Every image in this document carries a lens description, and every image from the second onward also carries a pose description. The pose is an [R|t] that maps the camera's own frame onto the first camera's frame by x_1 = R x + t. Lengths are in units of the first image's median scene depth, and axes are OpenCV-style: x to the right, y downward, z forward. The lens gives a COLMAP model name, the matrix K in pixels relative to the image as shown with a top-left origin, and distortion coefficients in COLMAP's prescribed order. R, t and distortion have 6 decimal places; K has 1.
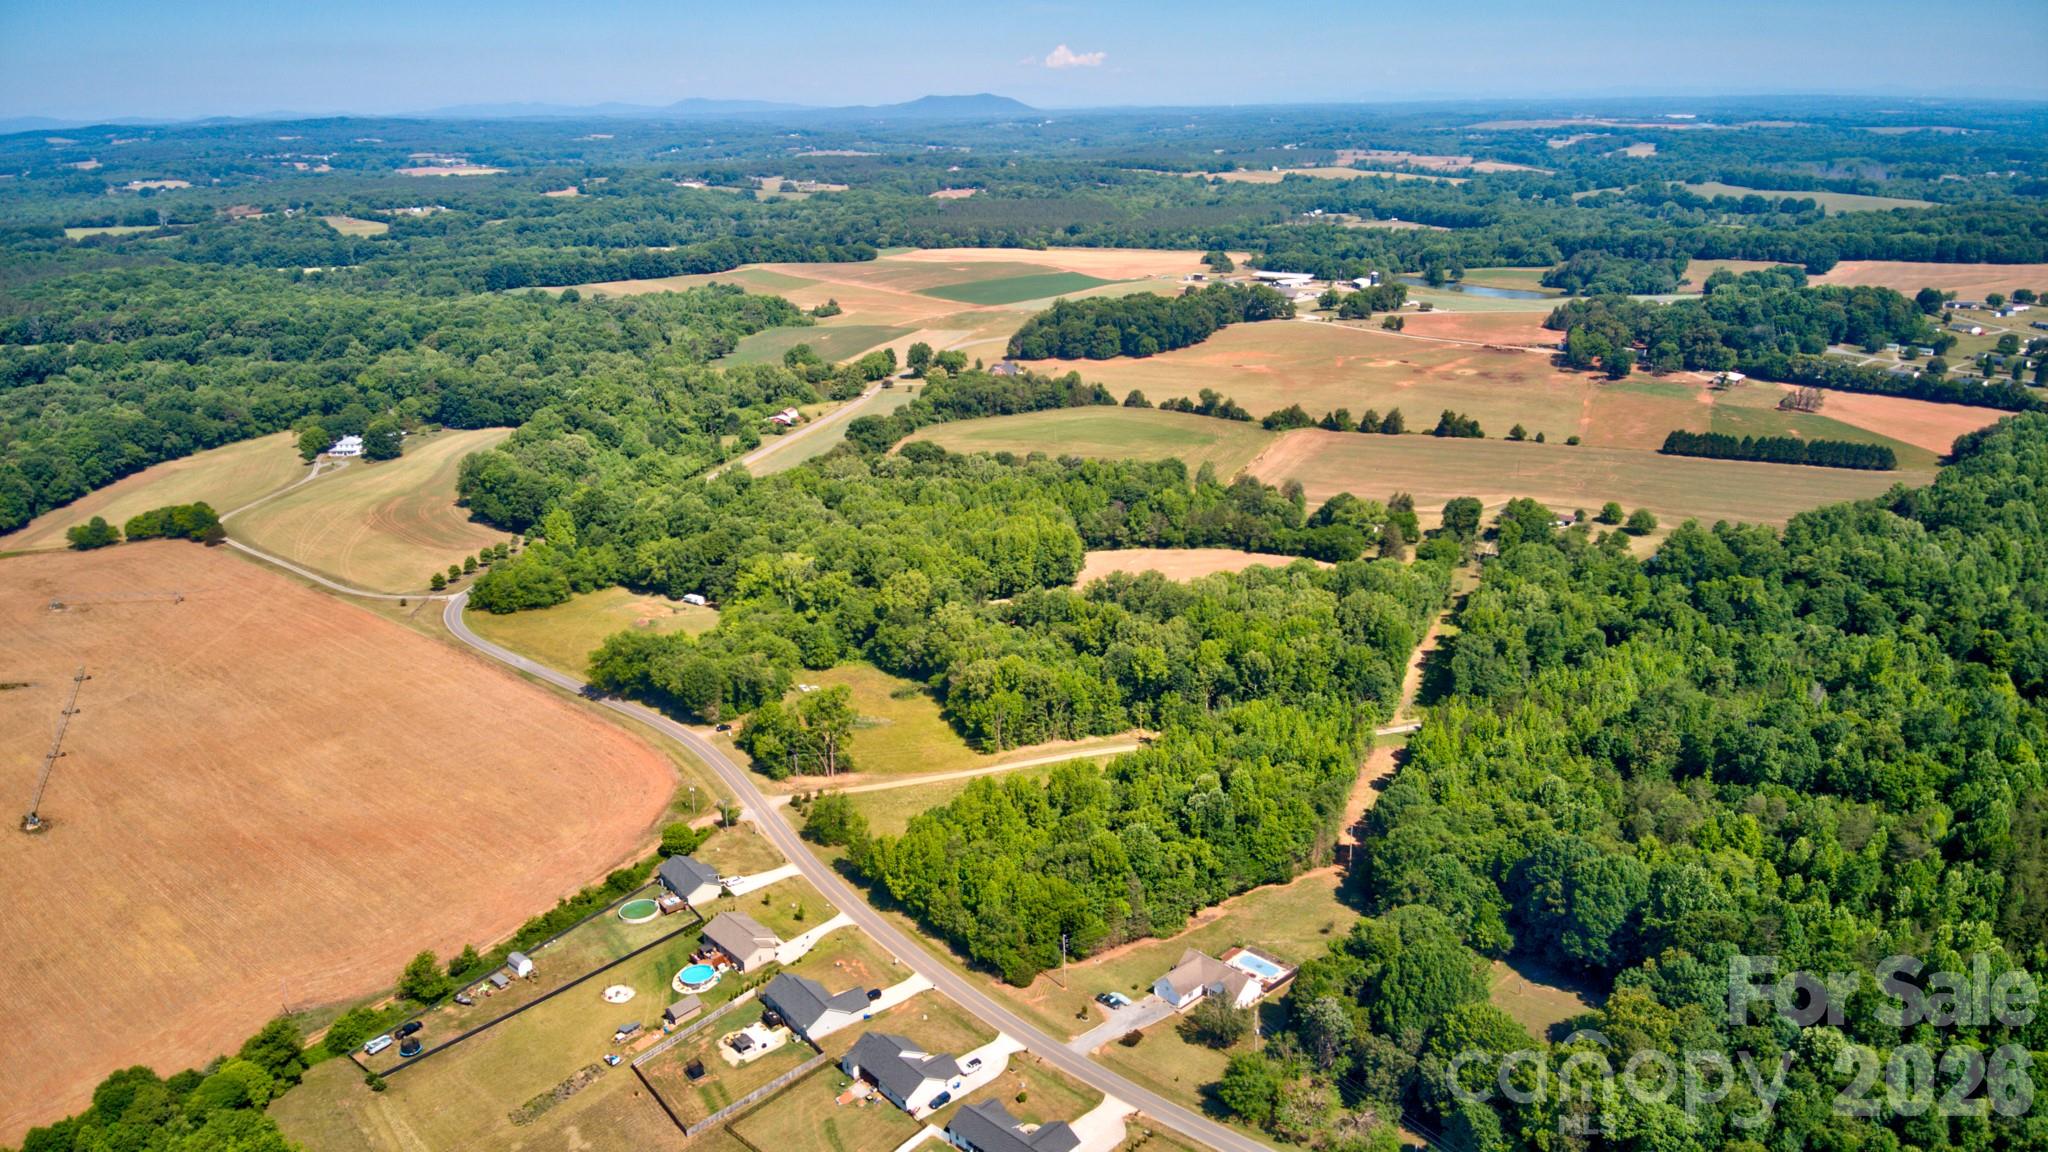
lens RADIAL K [[1472.5, 0, 1015.1], [0, 1472.5, 579.4], [0, 0, 1]] dist [0.203488, -0.412247]
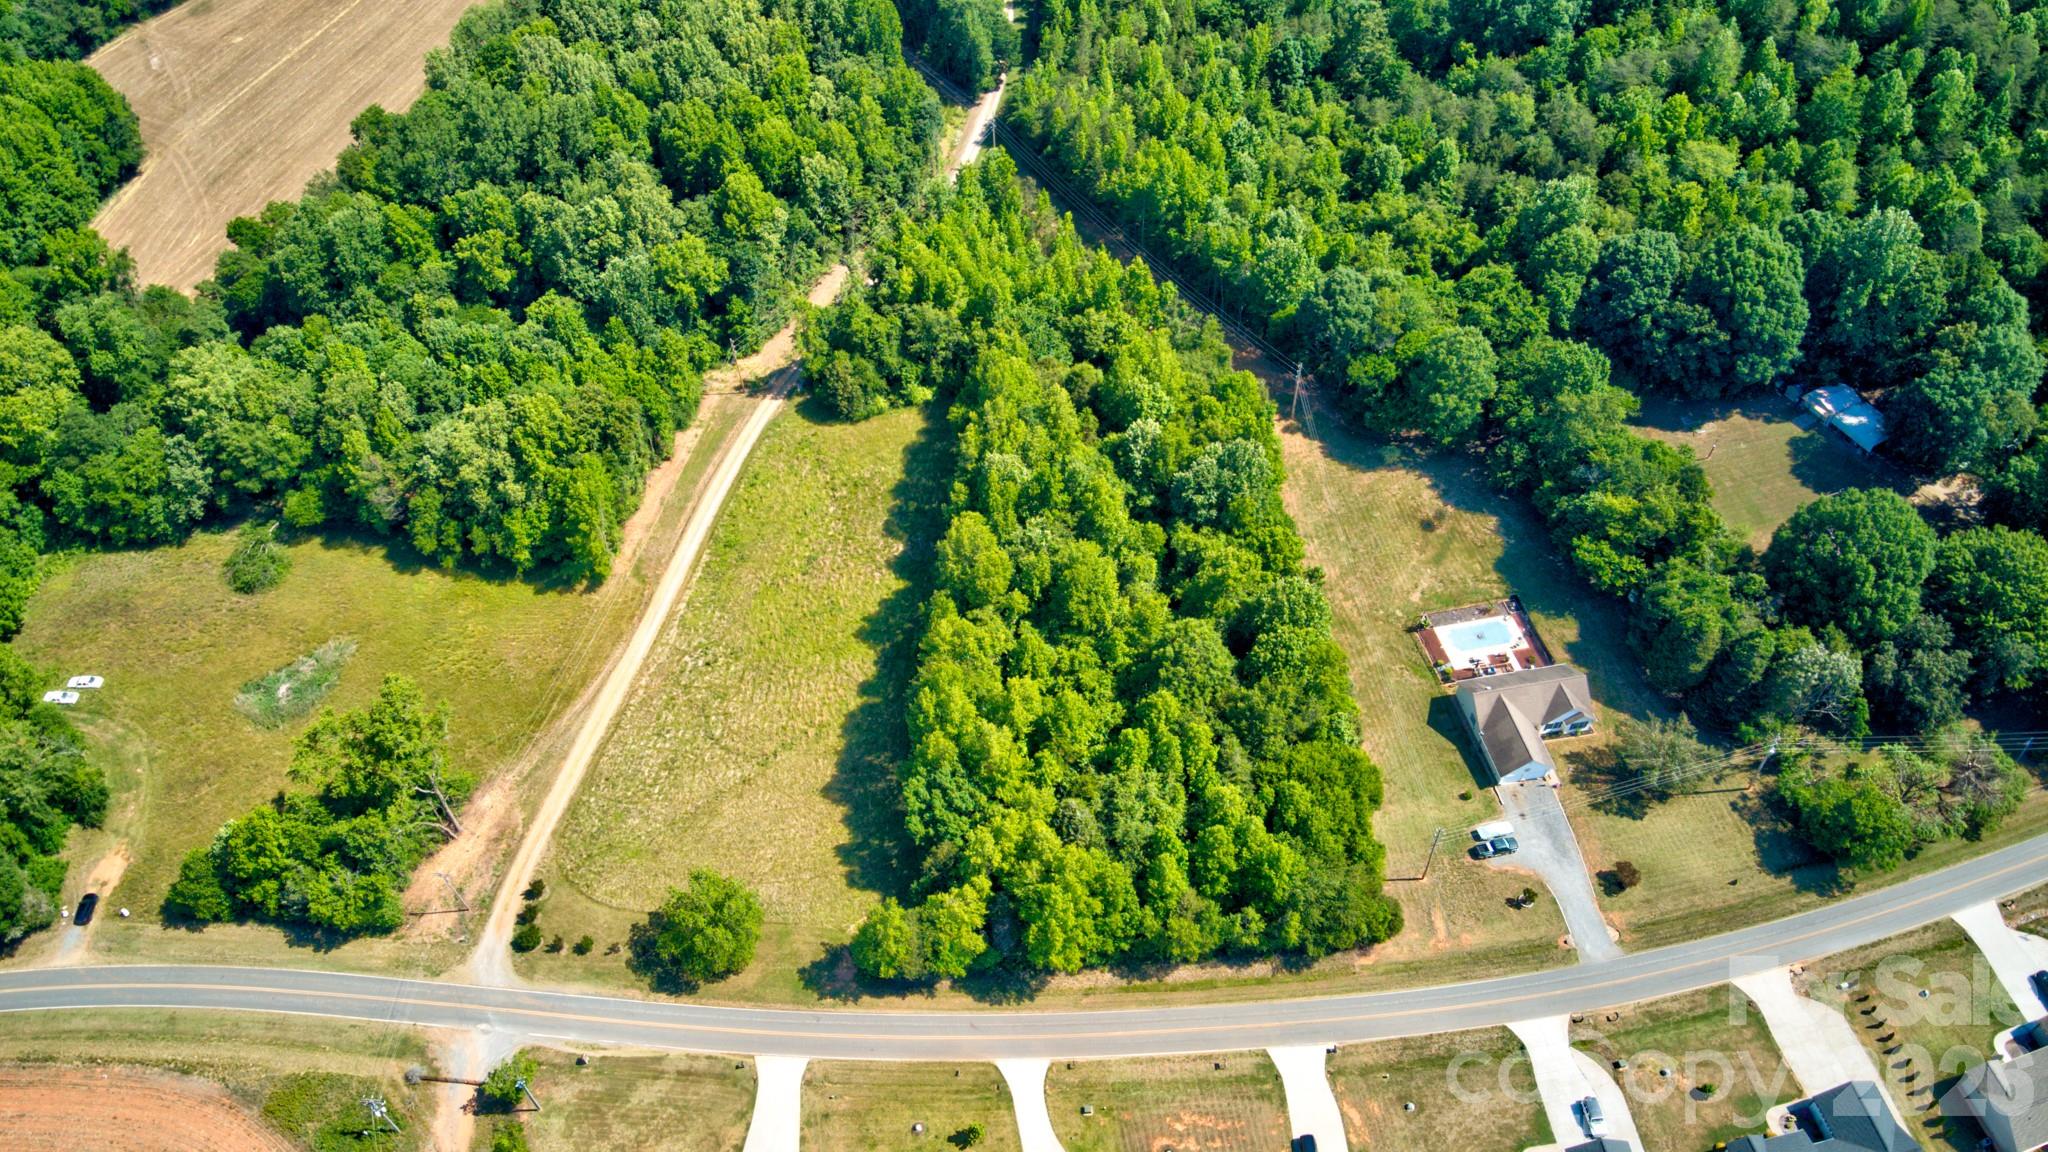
lens RADIAL K [[1480.8, 0, 1014.3], [0, 1480.8, 582.2], [0, 0, 1]] dist [0.122731, -0.225561]
pose [[0.558306, -0.638036, 0.530288, -0.210682], [0.266816, 0.743312, 0.613430, -0.164456], [-0.785560, -0.200993, 0.585233, 0.535090]]
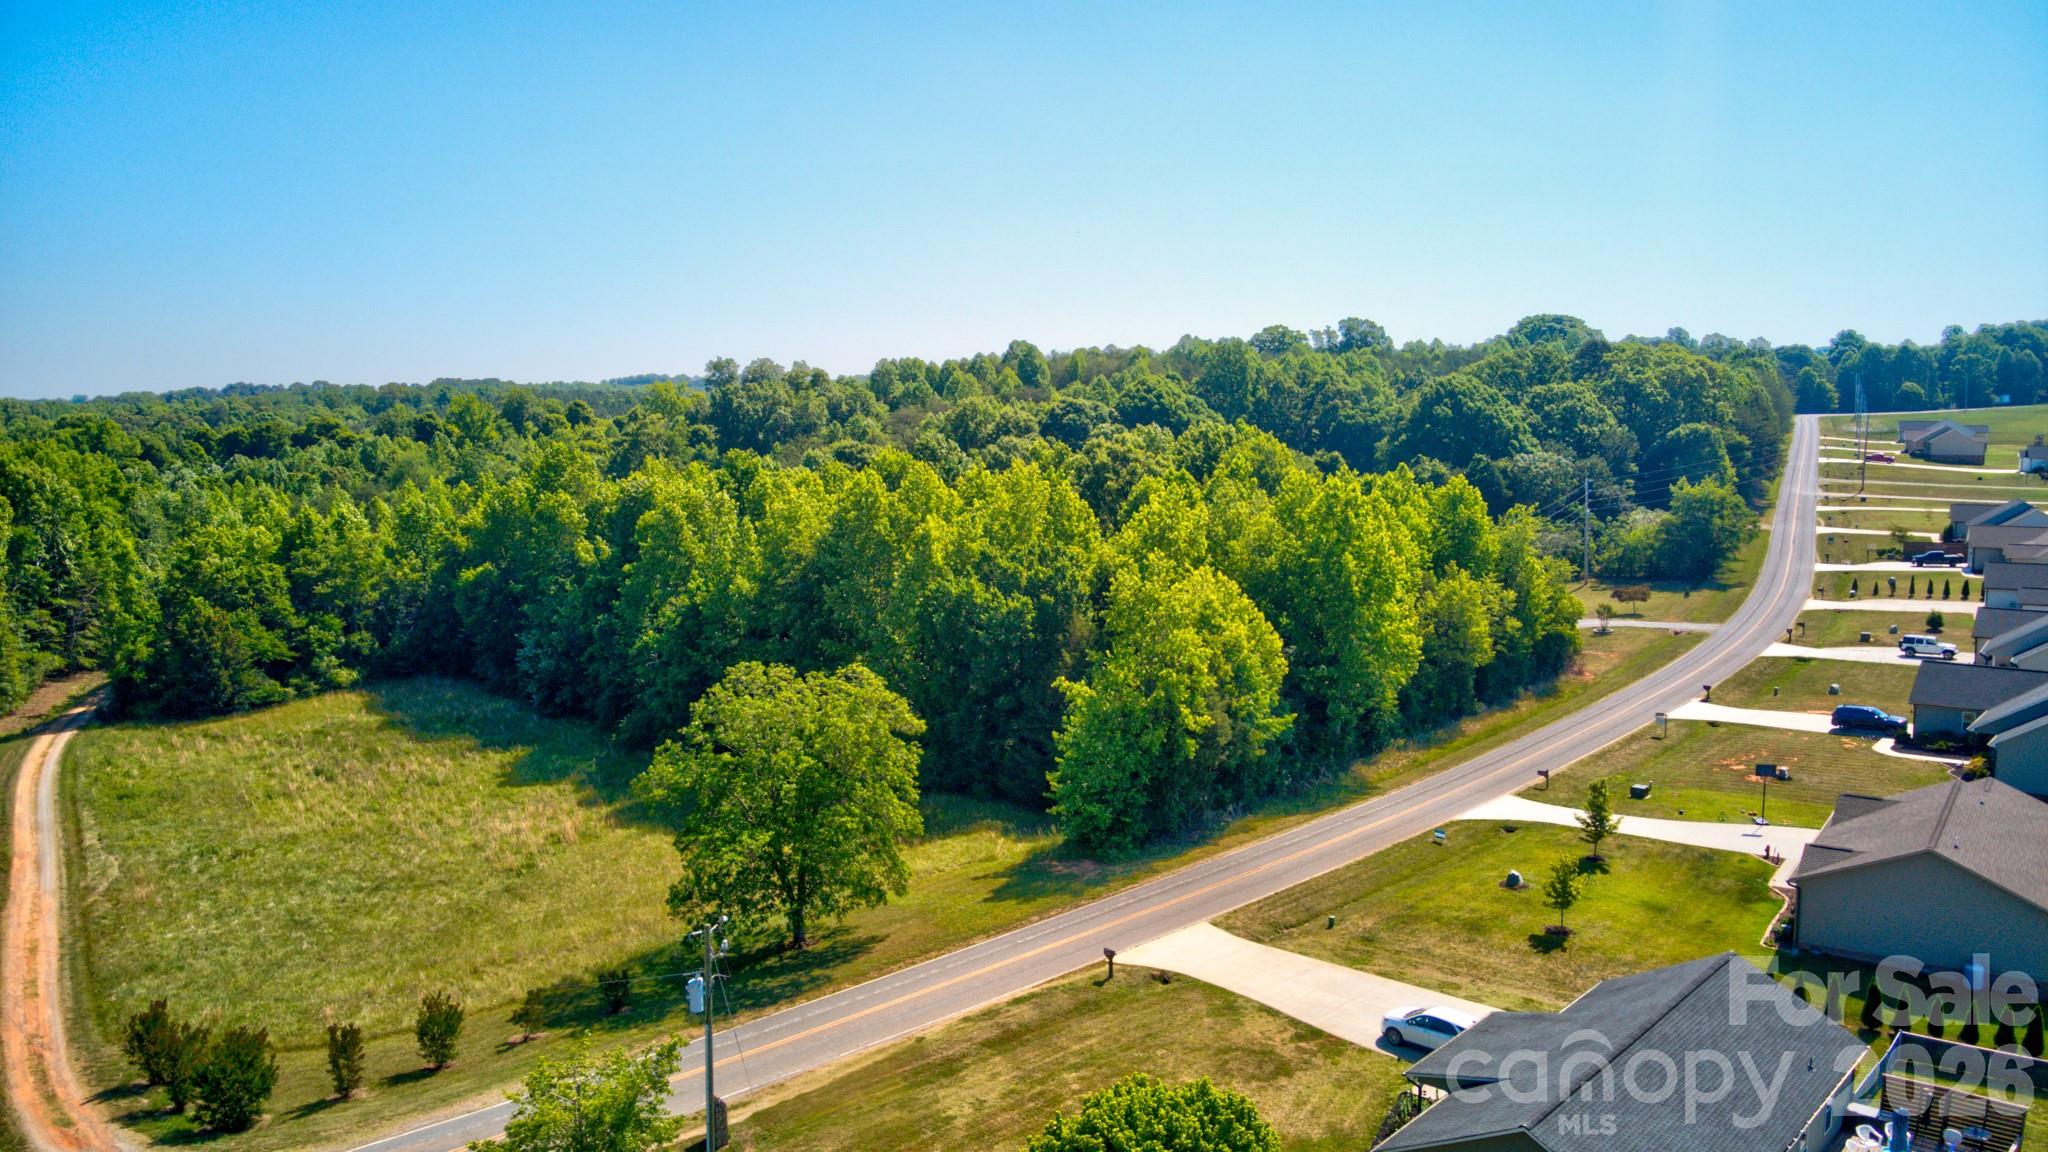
lens RADIAL K [[1480.8, 0, 1014.3], [0, 1480.8, 582.2], [0, 0, 1]] dist [0.122731, -0.225561]
pose [[-0.208680, -0.091589, 0.973686, -0.253826], [0.308897, 0.938466, 0.154479, 0.092452], [-0.927920, 0.333005, -0.167547, 0.814179]]
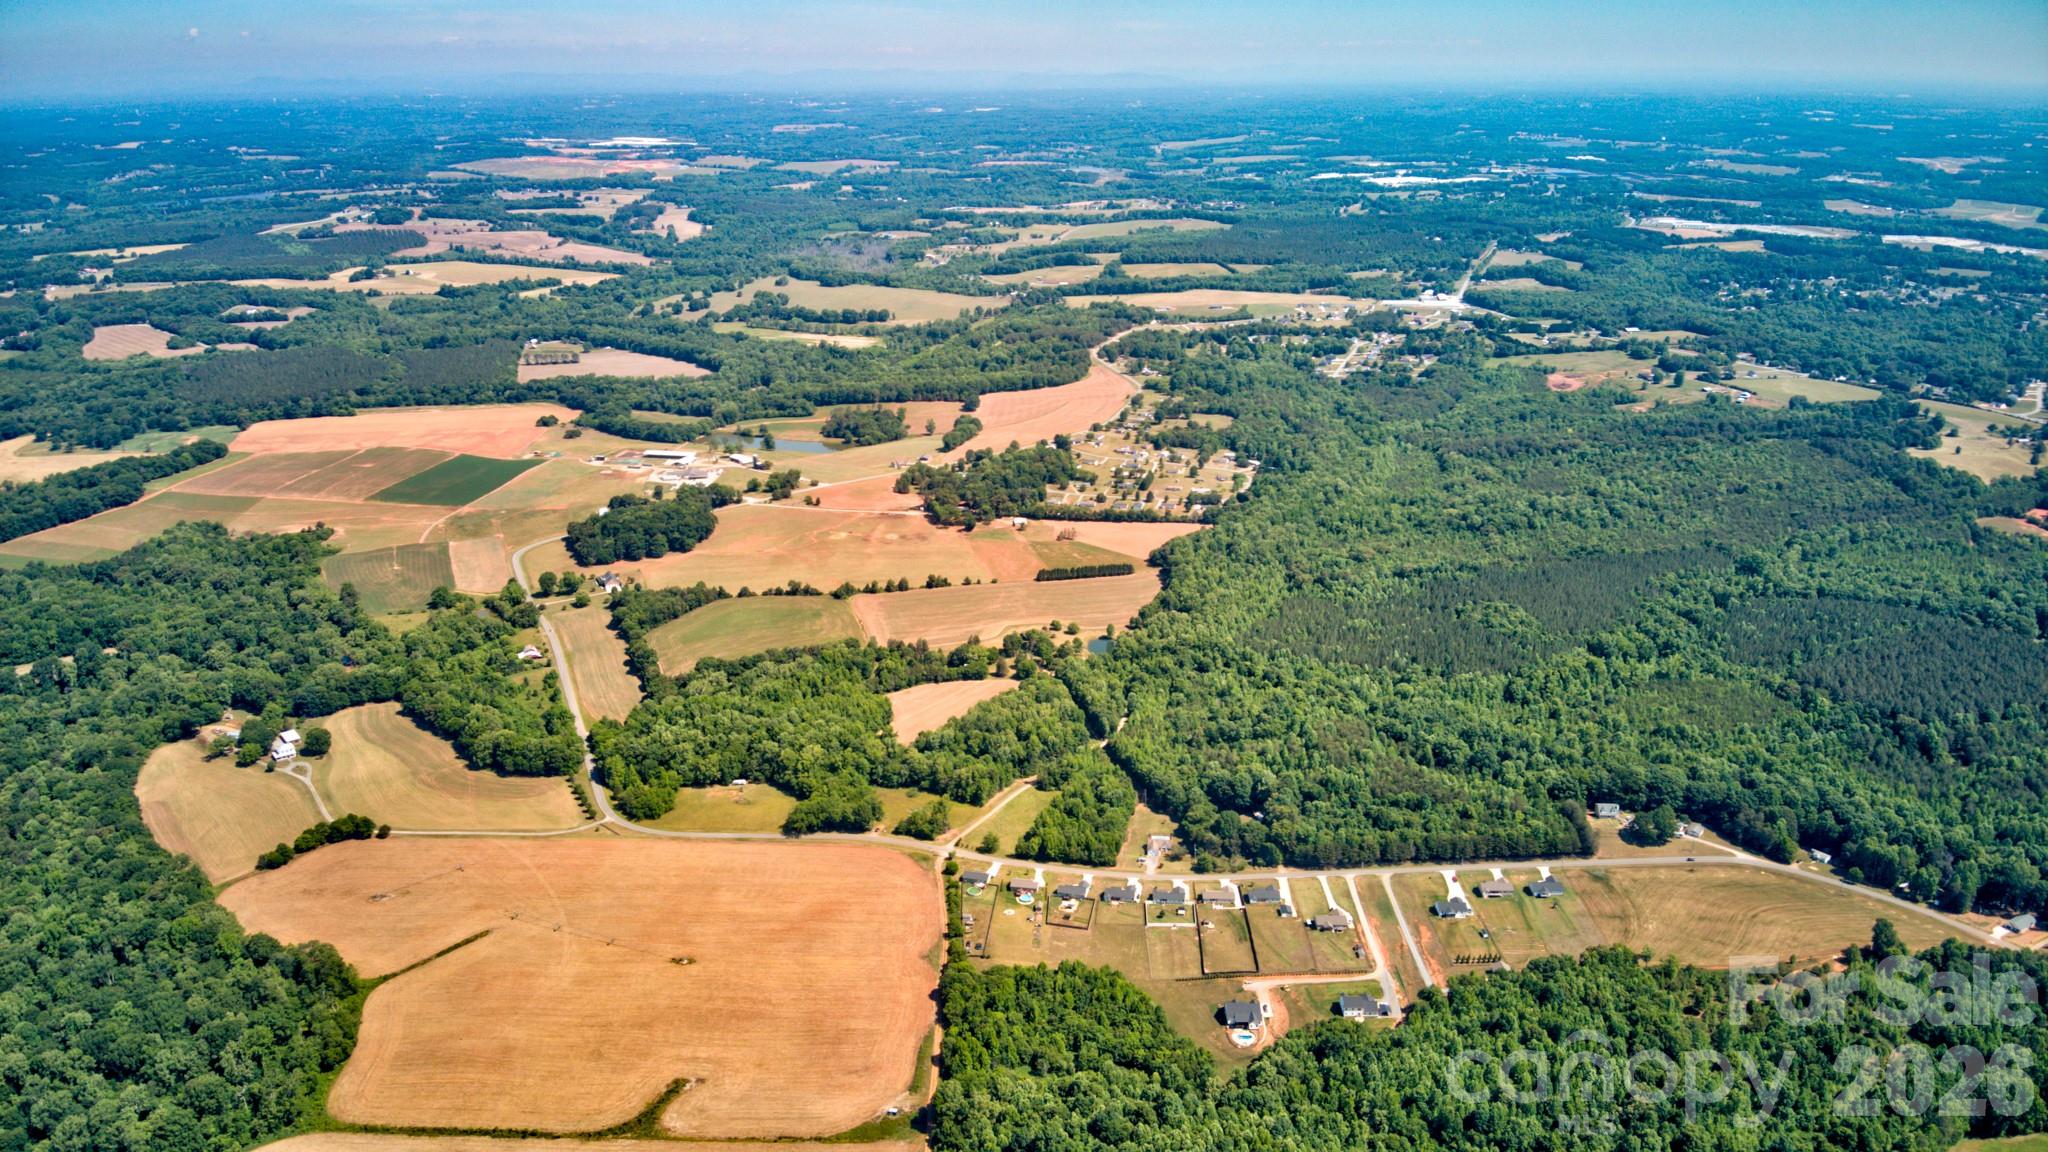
lens RADIAL K [[1472.5, 0, 1015.1], [0, 1472.5, 579.4], [0, 0, 1]] dist [0.203488, -0.412247]
pose [[0.777840, -0.195704, 0.597215, -1.287229], [0.185750, 0.979414, 0.079020, -0.408468], [-0.600385, 0.049468, 0.798179, -0.944470]]
